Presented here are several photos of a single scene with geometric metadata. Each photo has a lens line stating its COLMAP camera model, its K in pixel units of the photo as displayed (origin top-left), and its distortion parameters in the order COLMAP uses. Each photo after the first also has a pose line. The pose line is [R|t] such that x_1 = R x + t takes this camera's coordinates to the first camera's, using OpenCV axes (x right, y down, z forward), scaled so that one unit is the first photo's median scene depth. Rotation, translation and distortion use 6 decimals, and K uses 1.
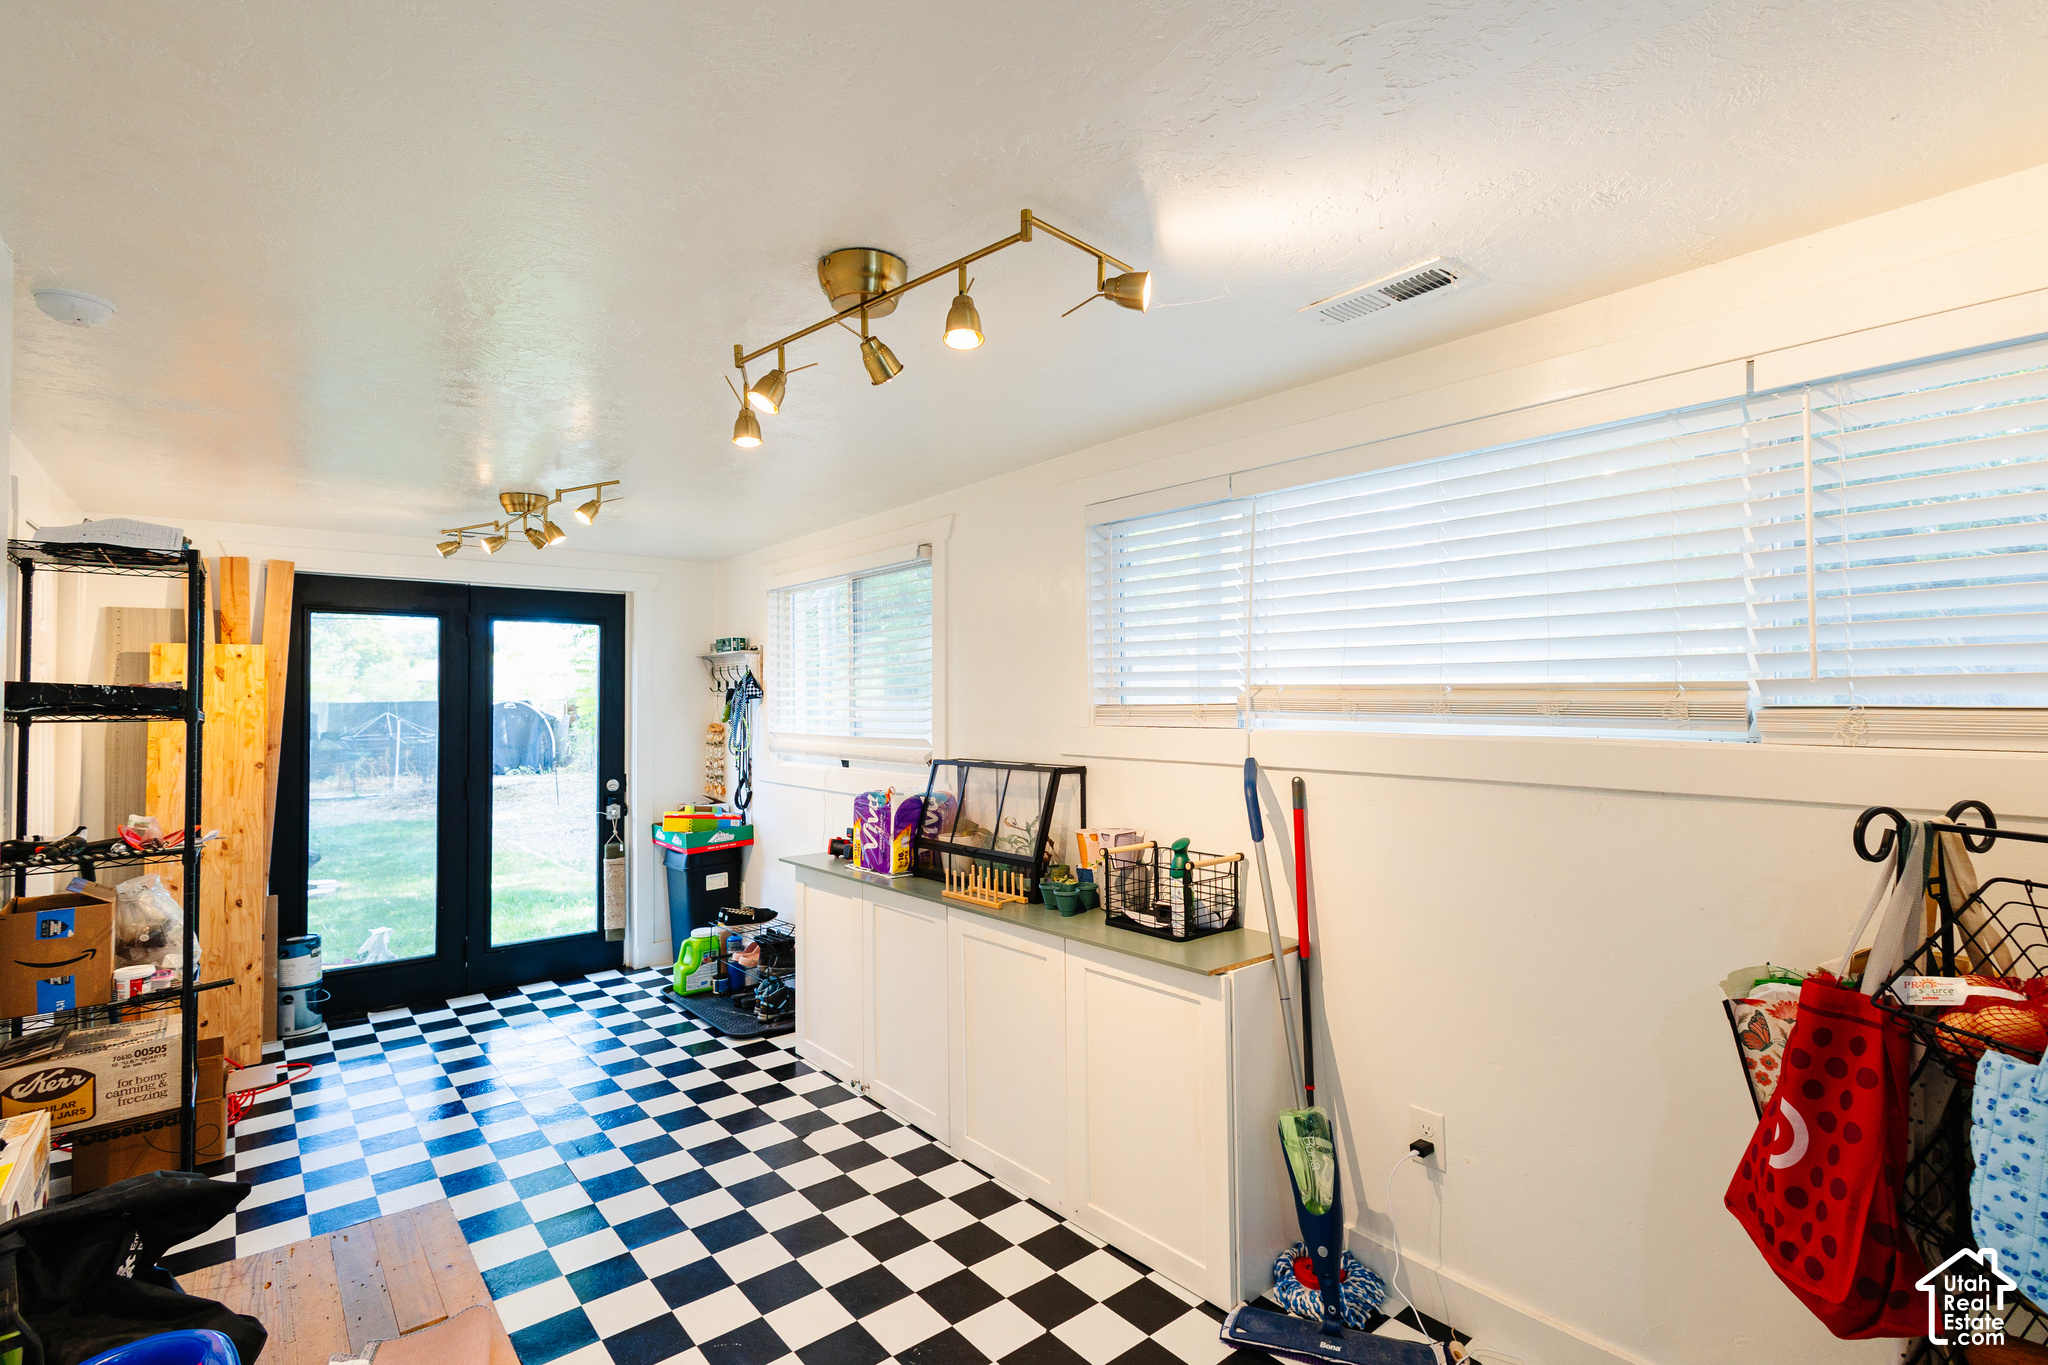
lens RADIAL K [[956.6, 0, 1036.4], [0, 956.6, 686.4], [0, 0, 1]] dist [0.013003, -0.003901]
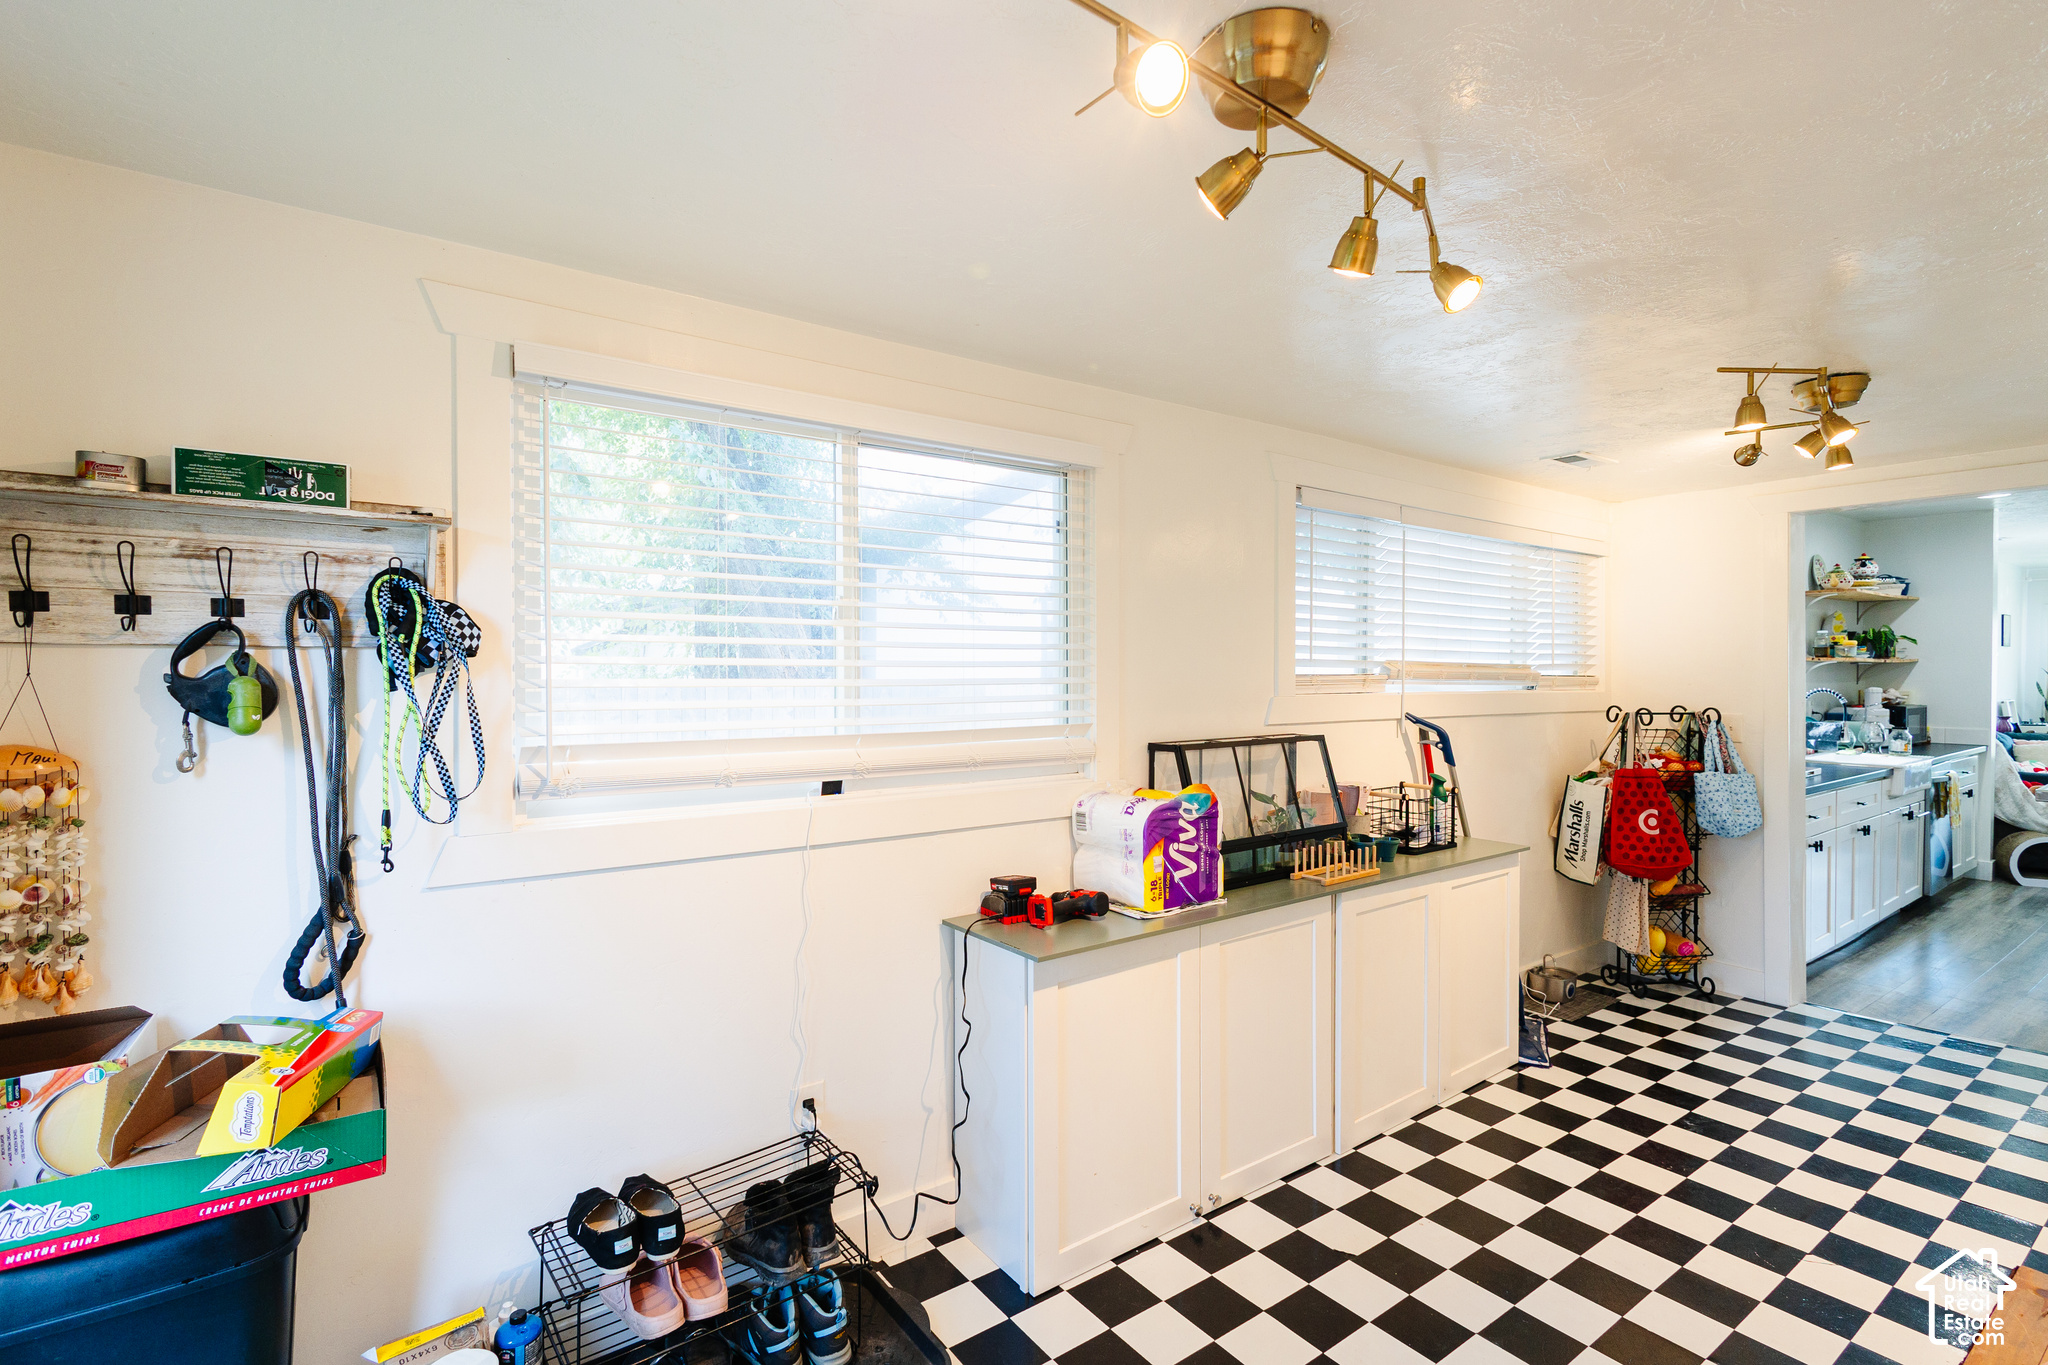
lens RADIAL K [[956.6, 0, 1026.9], [0, 956.6, 675.8], [0, 0, 1]] dist [0.013003, -0.003901]
pose [[0.067863, 0.002642, 0.997691, -0.724634], [-0.015400, 0.999880, -0.001600, 0.018597], [-0.997576, -0.015256, 0.067896, 0.868574]]
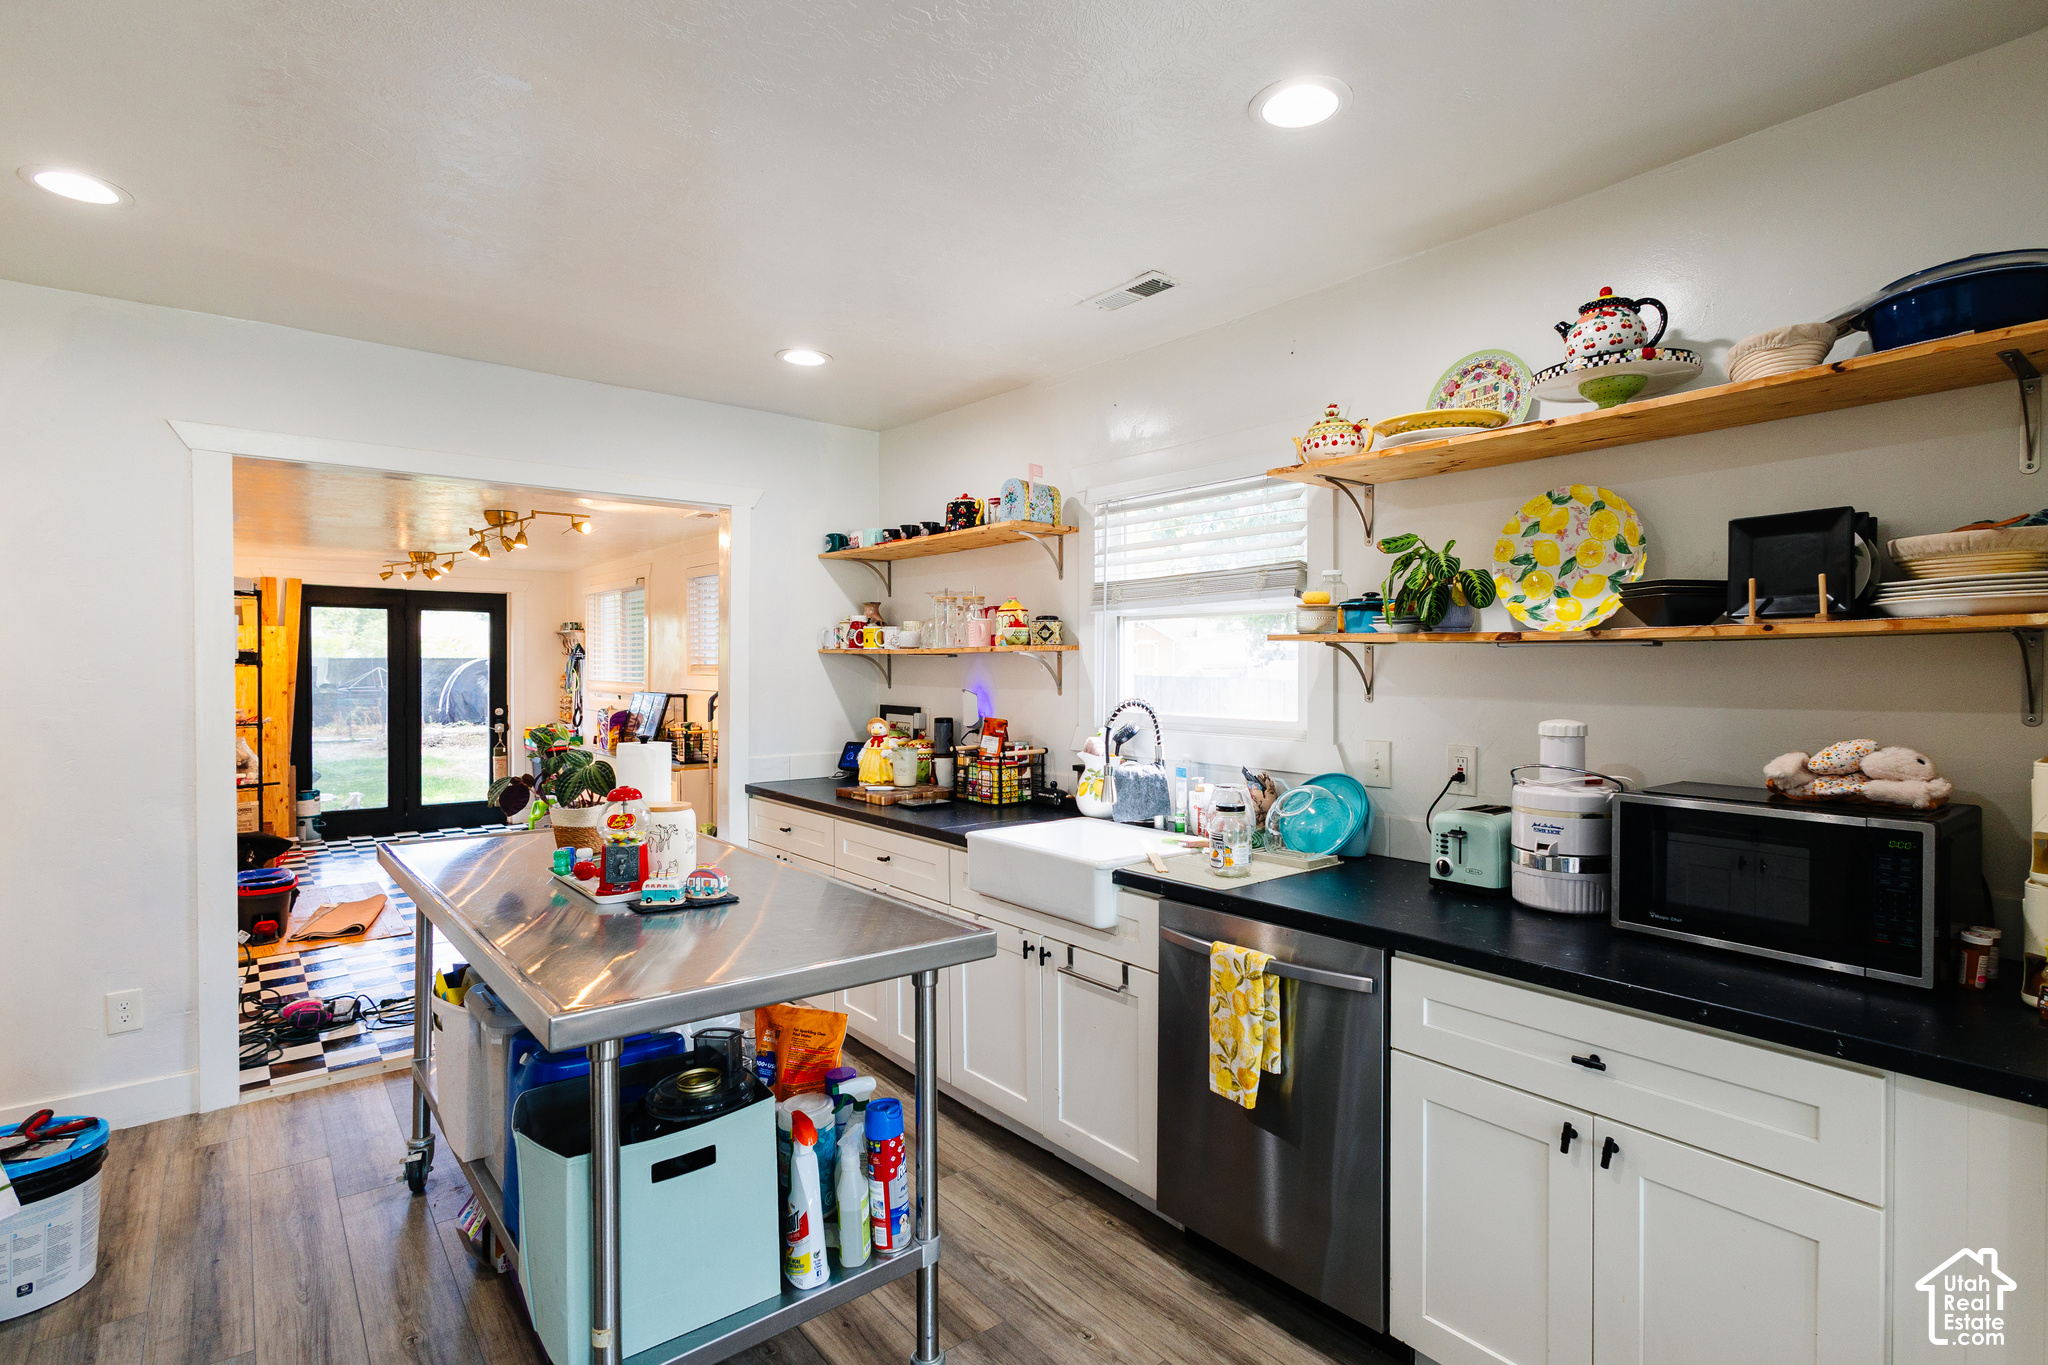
lens RADIAL K [[1006.7, 0, 1094.4], [0, 1006.7, 682.8], [0, 0, 1]] dist [-0.002482, 0.000000]
pose [[0.999790, 0.012171, 0.016479, 0.640066], [-0.012709, 0.999377, 0.032929, -0.017372], [-0.016068, -0.033131, 0.999322, -0.852679]]
